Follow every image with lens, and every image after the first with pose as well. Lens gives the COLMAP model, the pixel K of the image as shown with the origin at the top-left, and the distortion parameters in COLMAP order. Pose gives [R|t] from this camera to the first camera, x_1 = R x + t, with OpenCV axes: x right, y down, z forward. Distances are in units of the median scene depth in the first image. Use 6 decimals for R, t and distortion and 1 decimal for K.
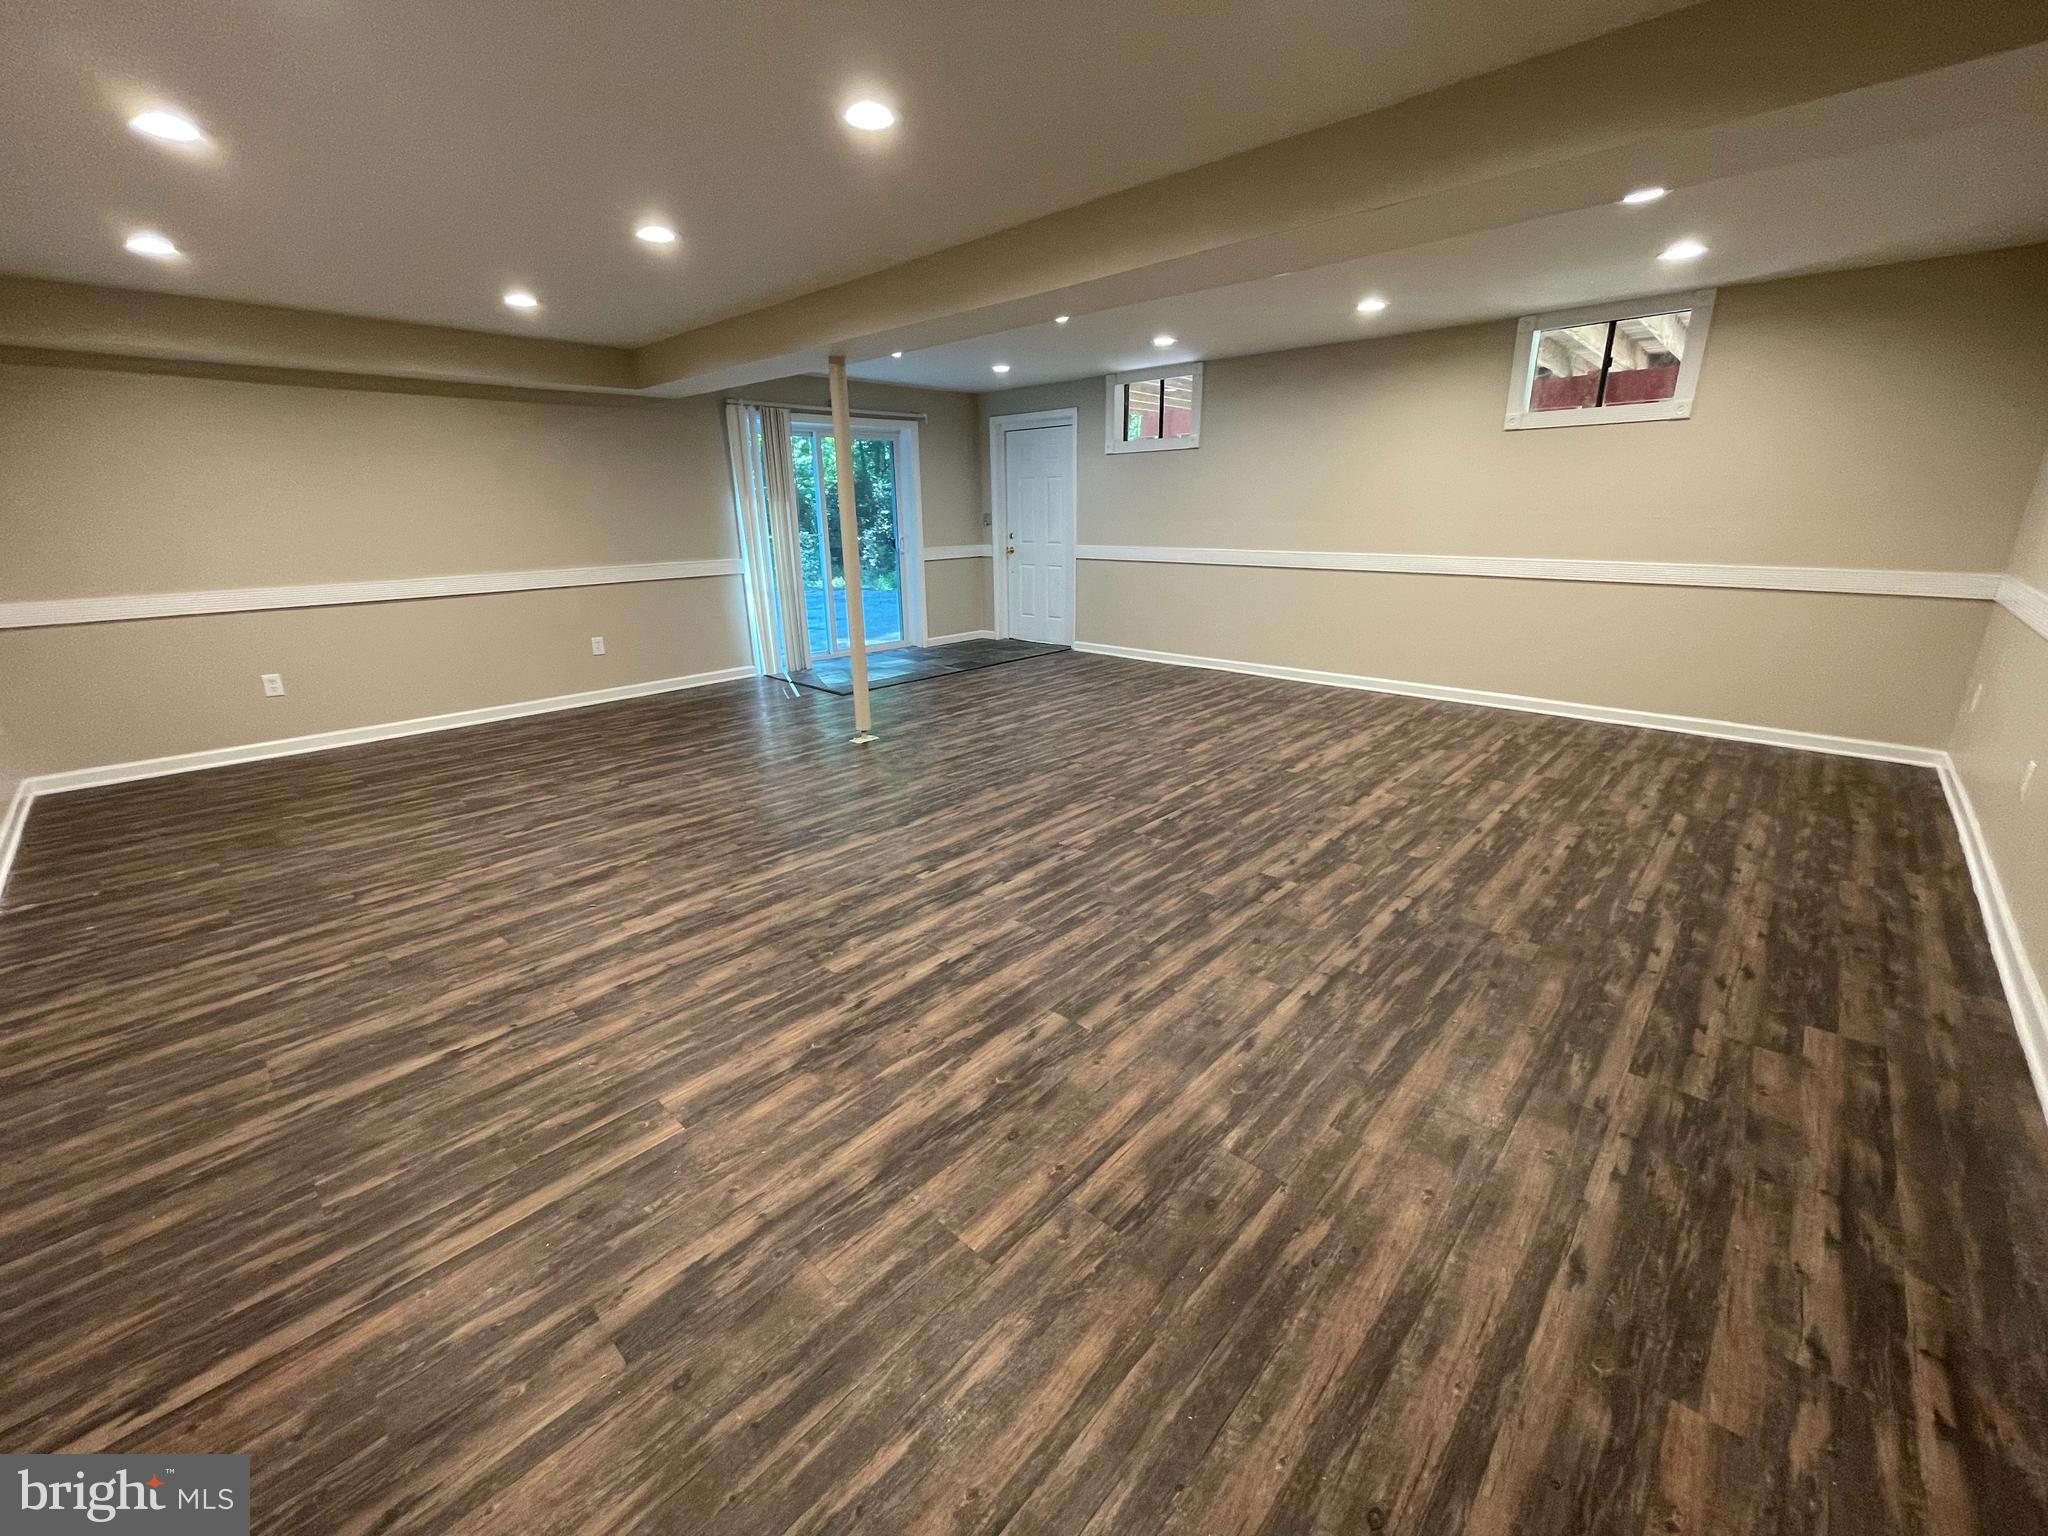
lens RADIAL K [[824.8, 0, 1016.8], [0, 824.8, 767.1], [0, 0, 1]] dist [-0.001838, -0.000094]
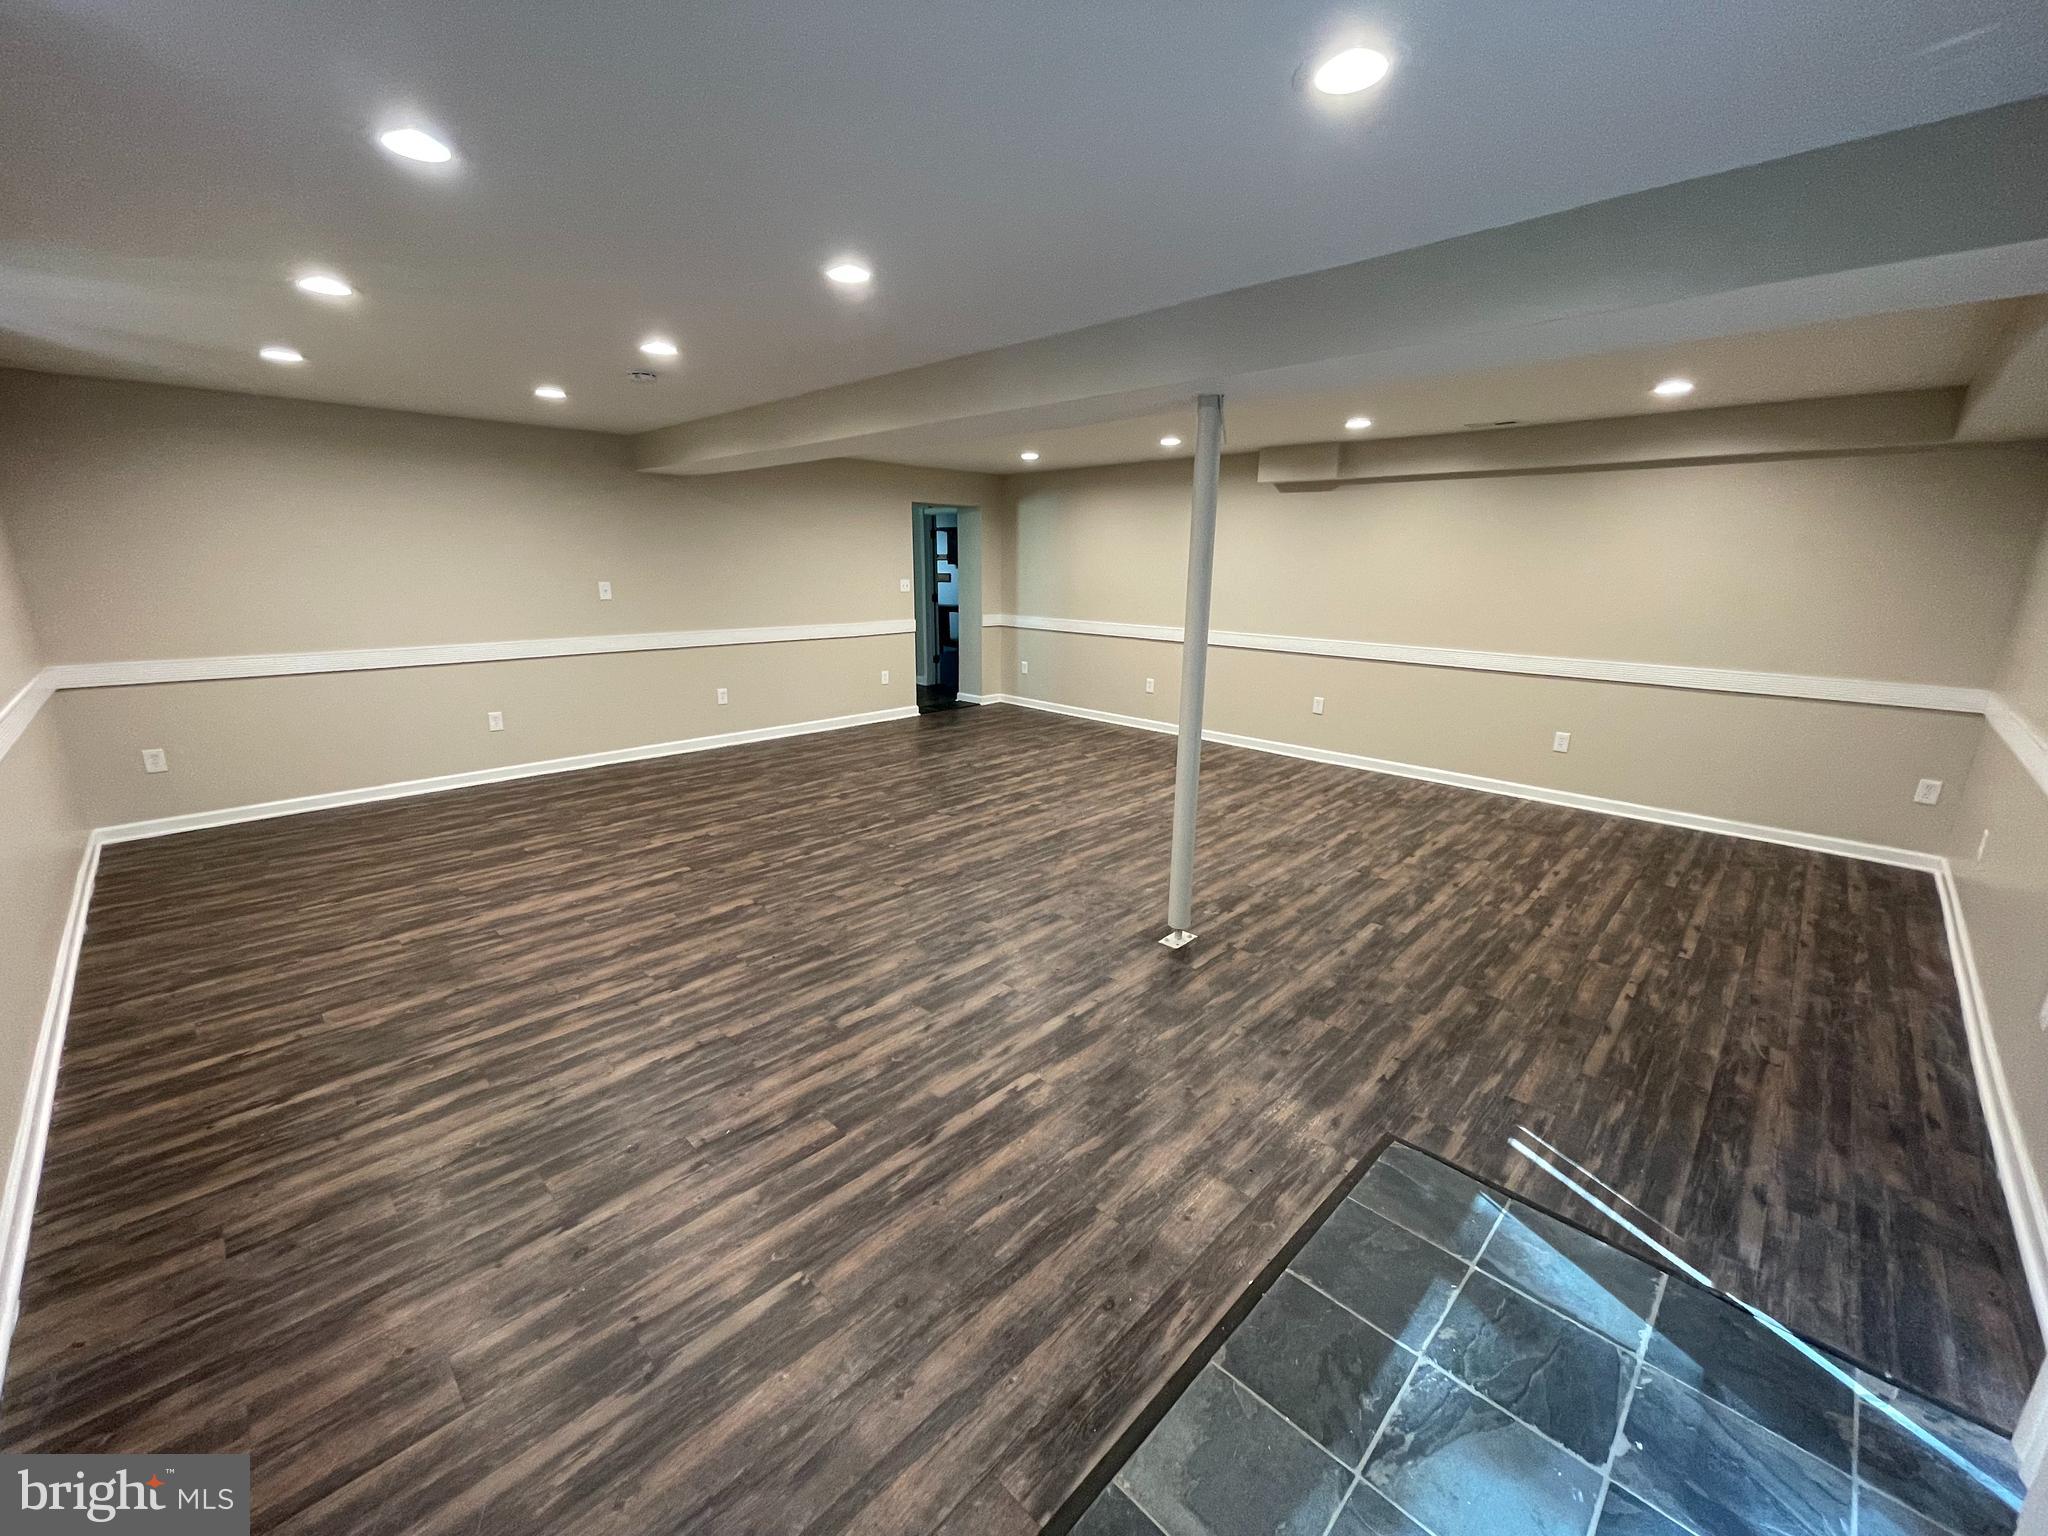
lens RADIAL K [[824.8, 0, 1016.8], [0, 824.8, 767.1], [0, 0, 1]] dist [-0.001838, -0.000094]
pose [[-0.999864, 0.000230, 0.016507, -0.089884], [0.008887, 0.850141, 0.526481, -0.755348], [-0.013912, 0.526555, -0.850027, 2.195294]]
